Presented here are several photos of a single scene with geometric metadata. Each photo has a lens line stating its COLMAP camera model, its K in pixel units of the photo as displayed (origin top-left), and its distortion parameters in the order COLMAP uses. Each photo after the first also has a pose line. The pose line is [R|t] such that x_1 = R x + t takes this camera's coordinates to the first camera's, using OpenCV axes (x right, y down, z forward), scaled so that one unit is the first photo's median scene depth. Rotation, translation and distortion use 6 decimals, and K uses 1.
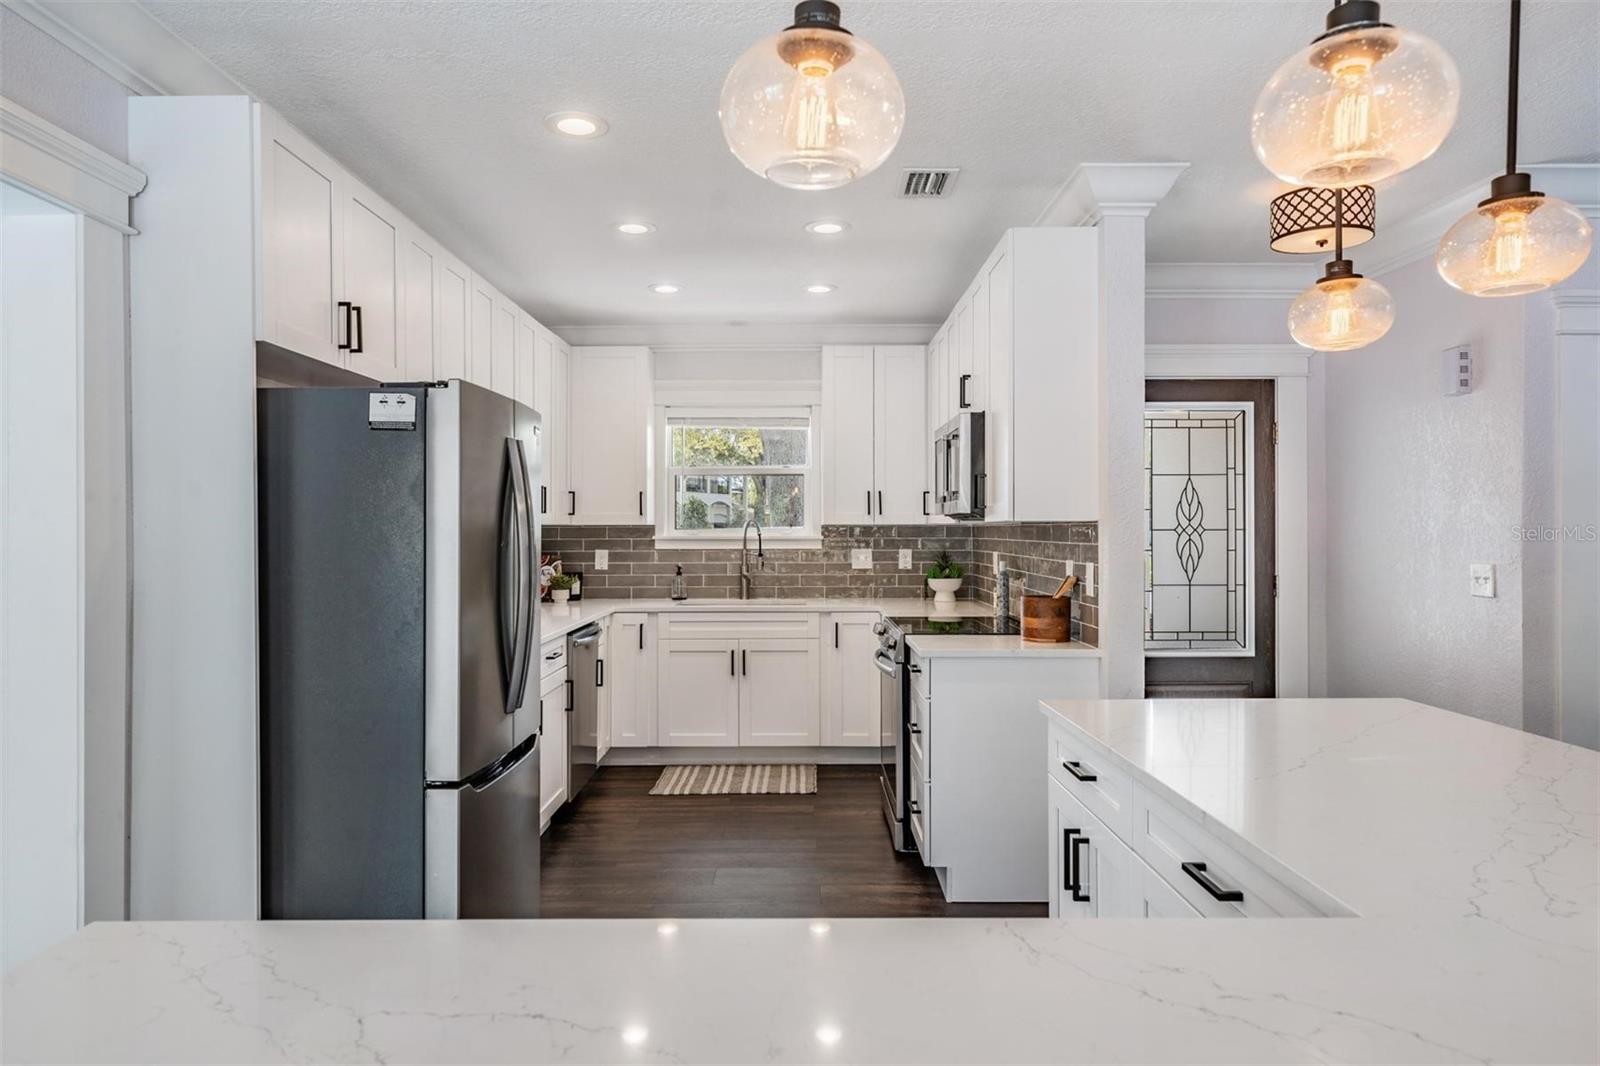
lens RADIAL K [[971.1, 0, 800.0], [0, 971.1, 533.0], [0, 0, 1]] dist [0.001917, 0.000201]
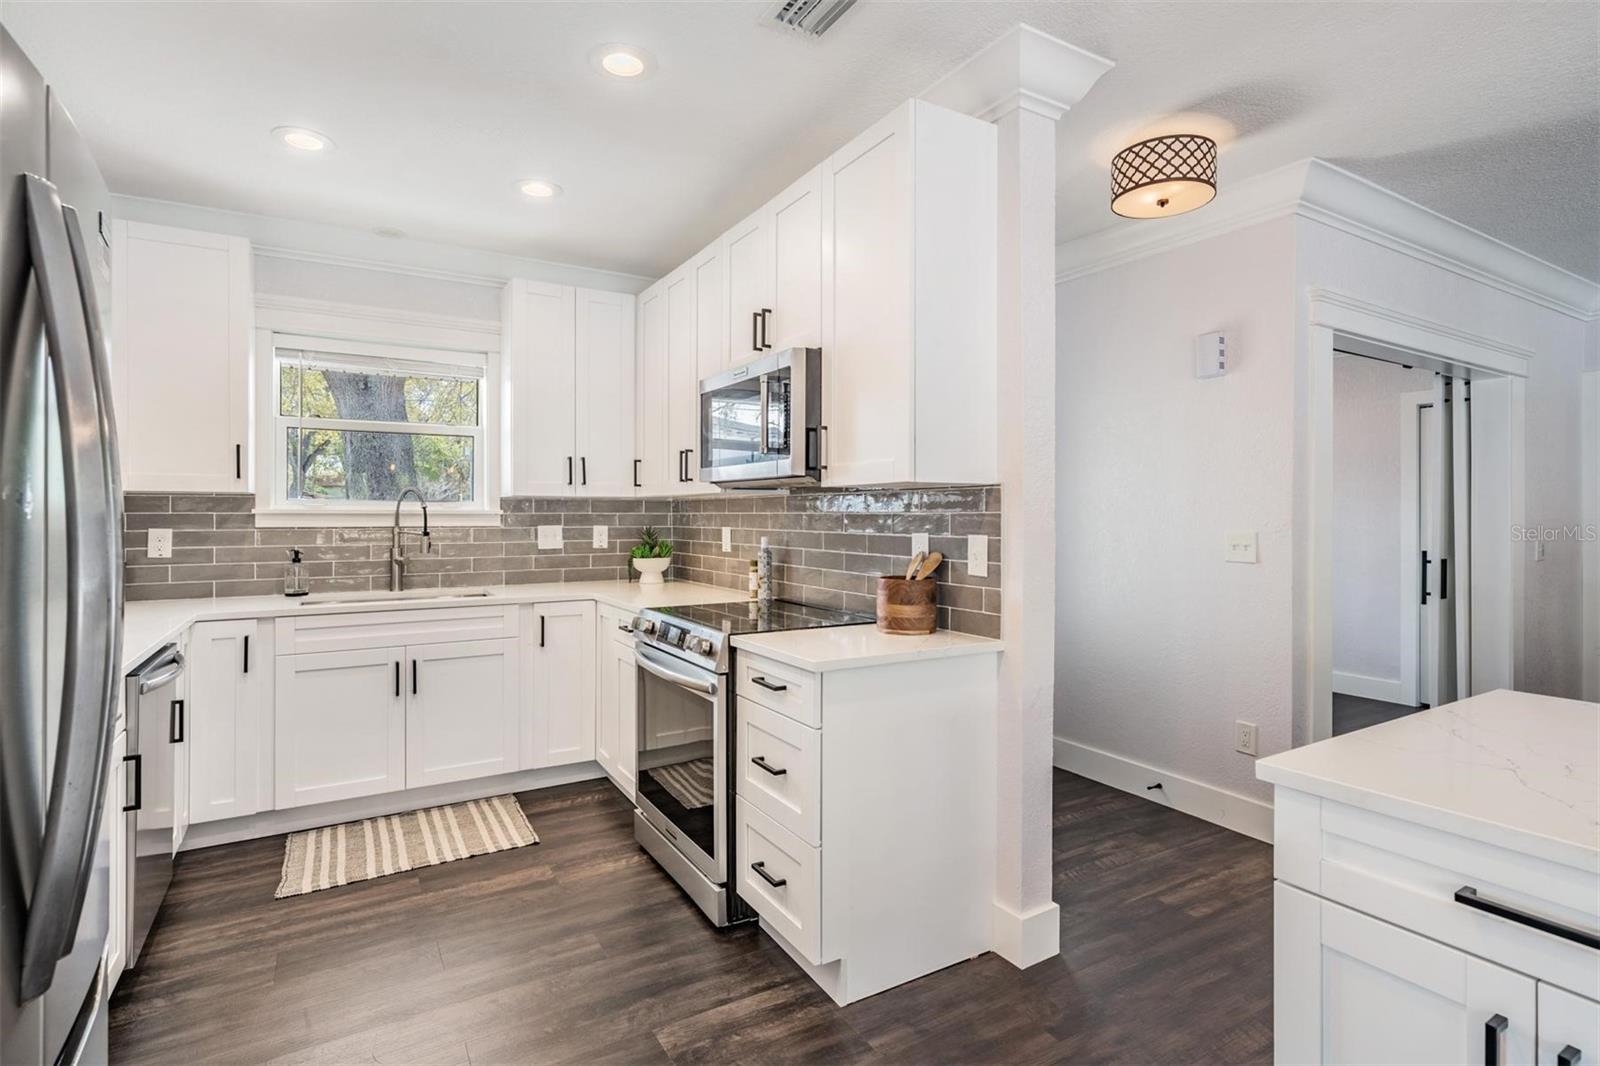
lens RADIAL K [[775.4, 0, 799.9], [0, 775.4, 517.3], [0, 0, 1]] dist [0.002094, -0.000180]
pose [[0.858464, 0.000501, 0.512873, -0.104037], [-0.000481, 1.000000, -0.000171, 0.009576], [-0.512873, -0.000100, 0.858464, 0.316296]]
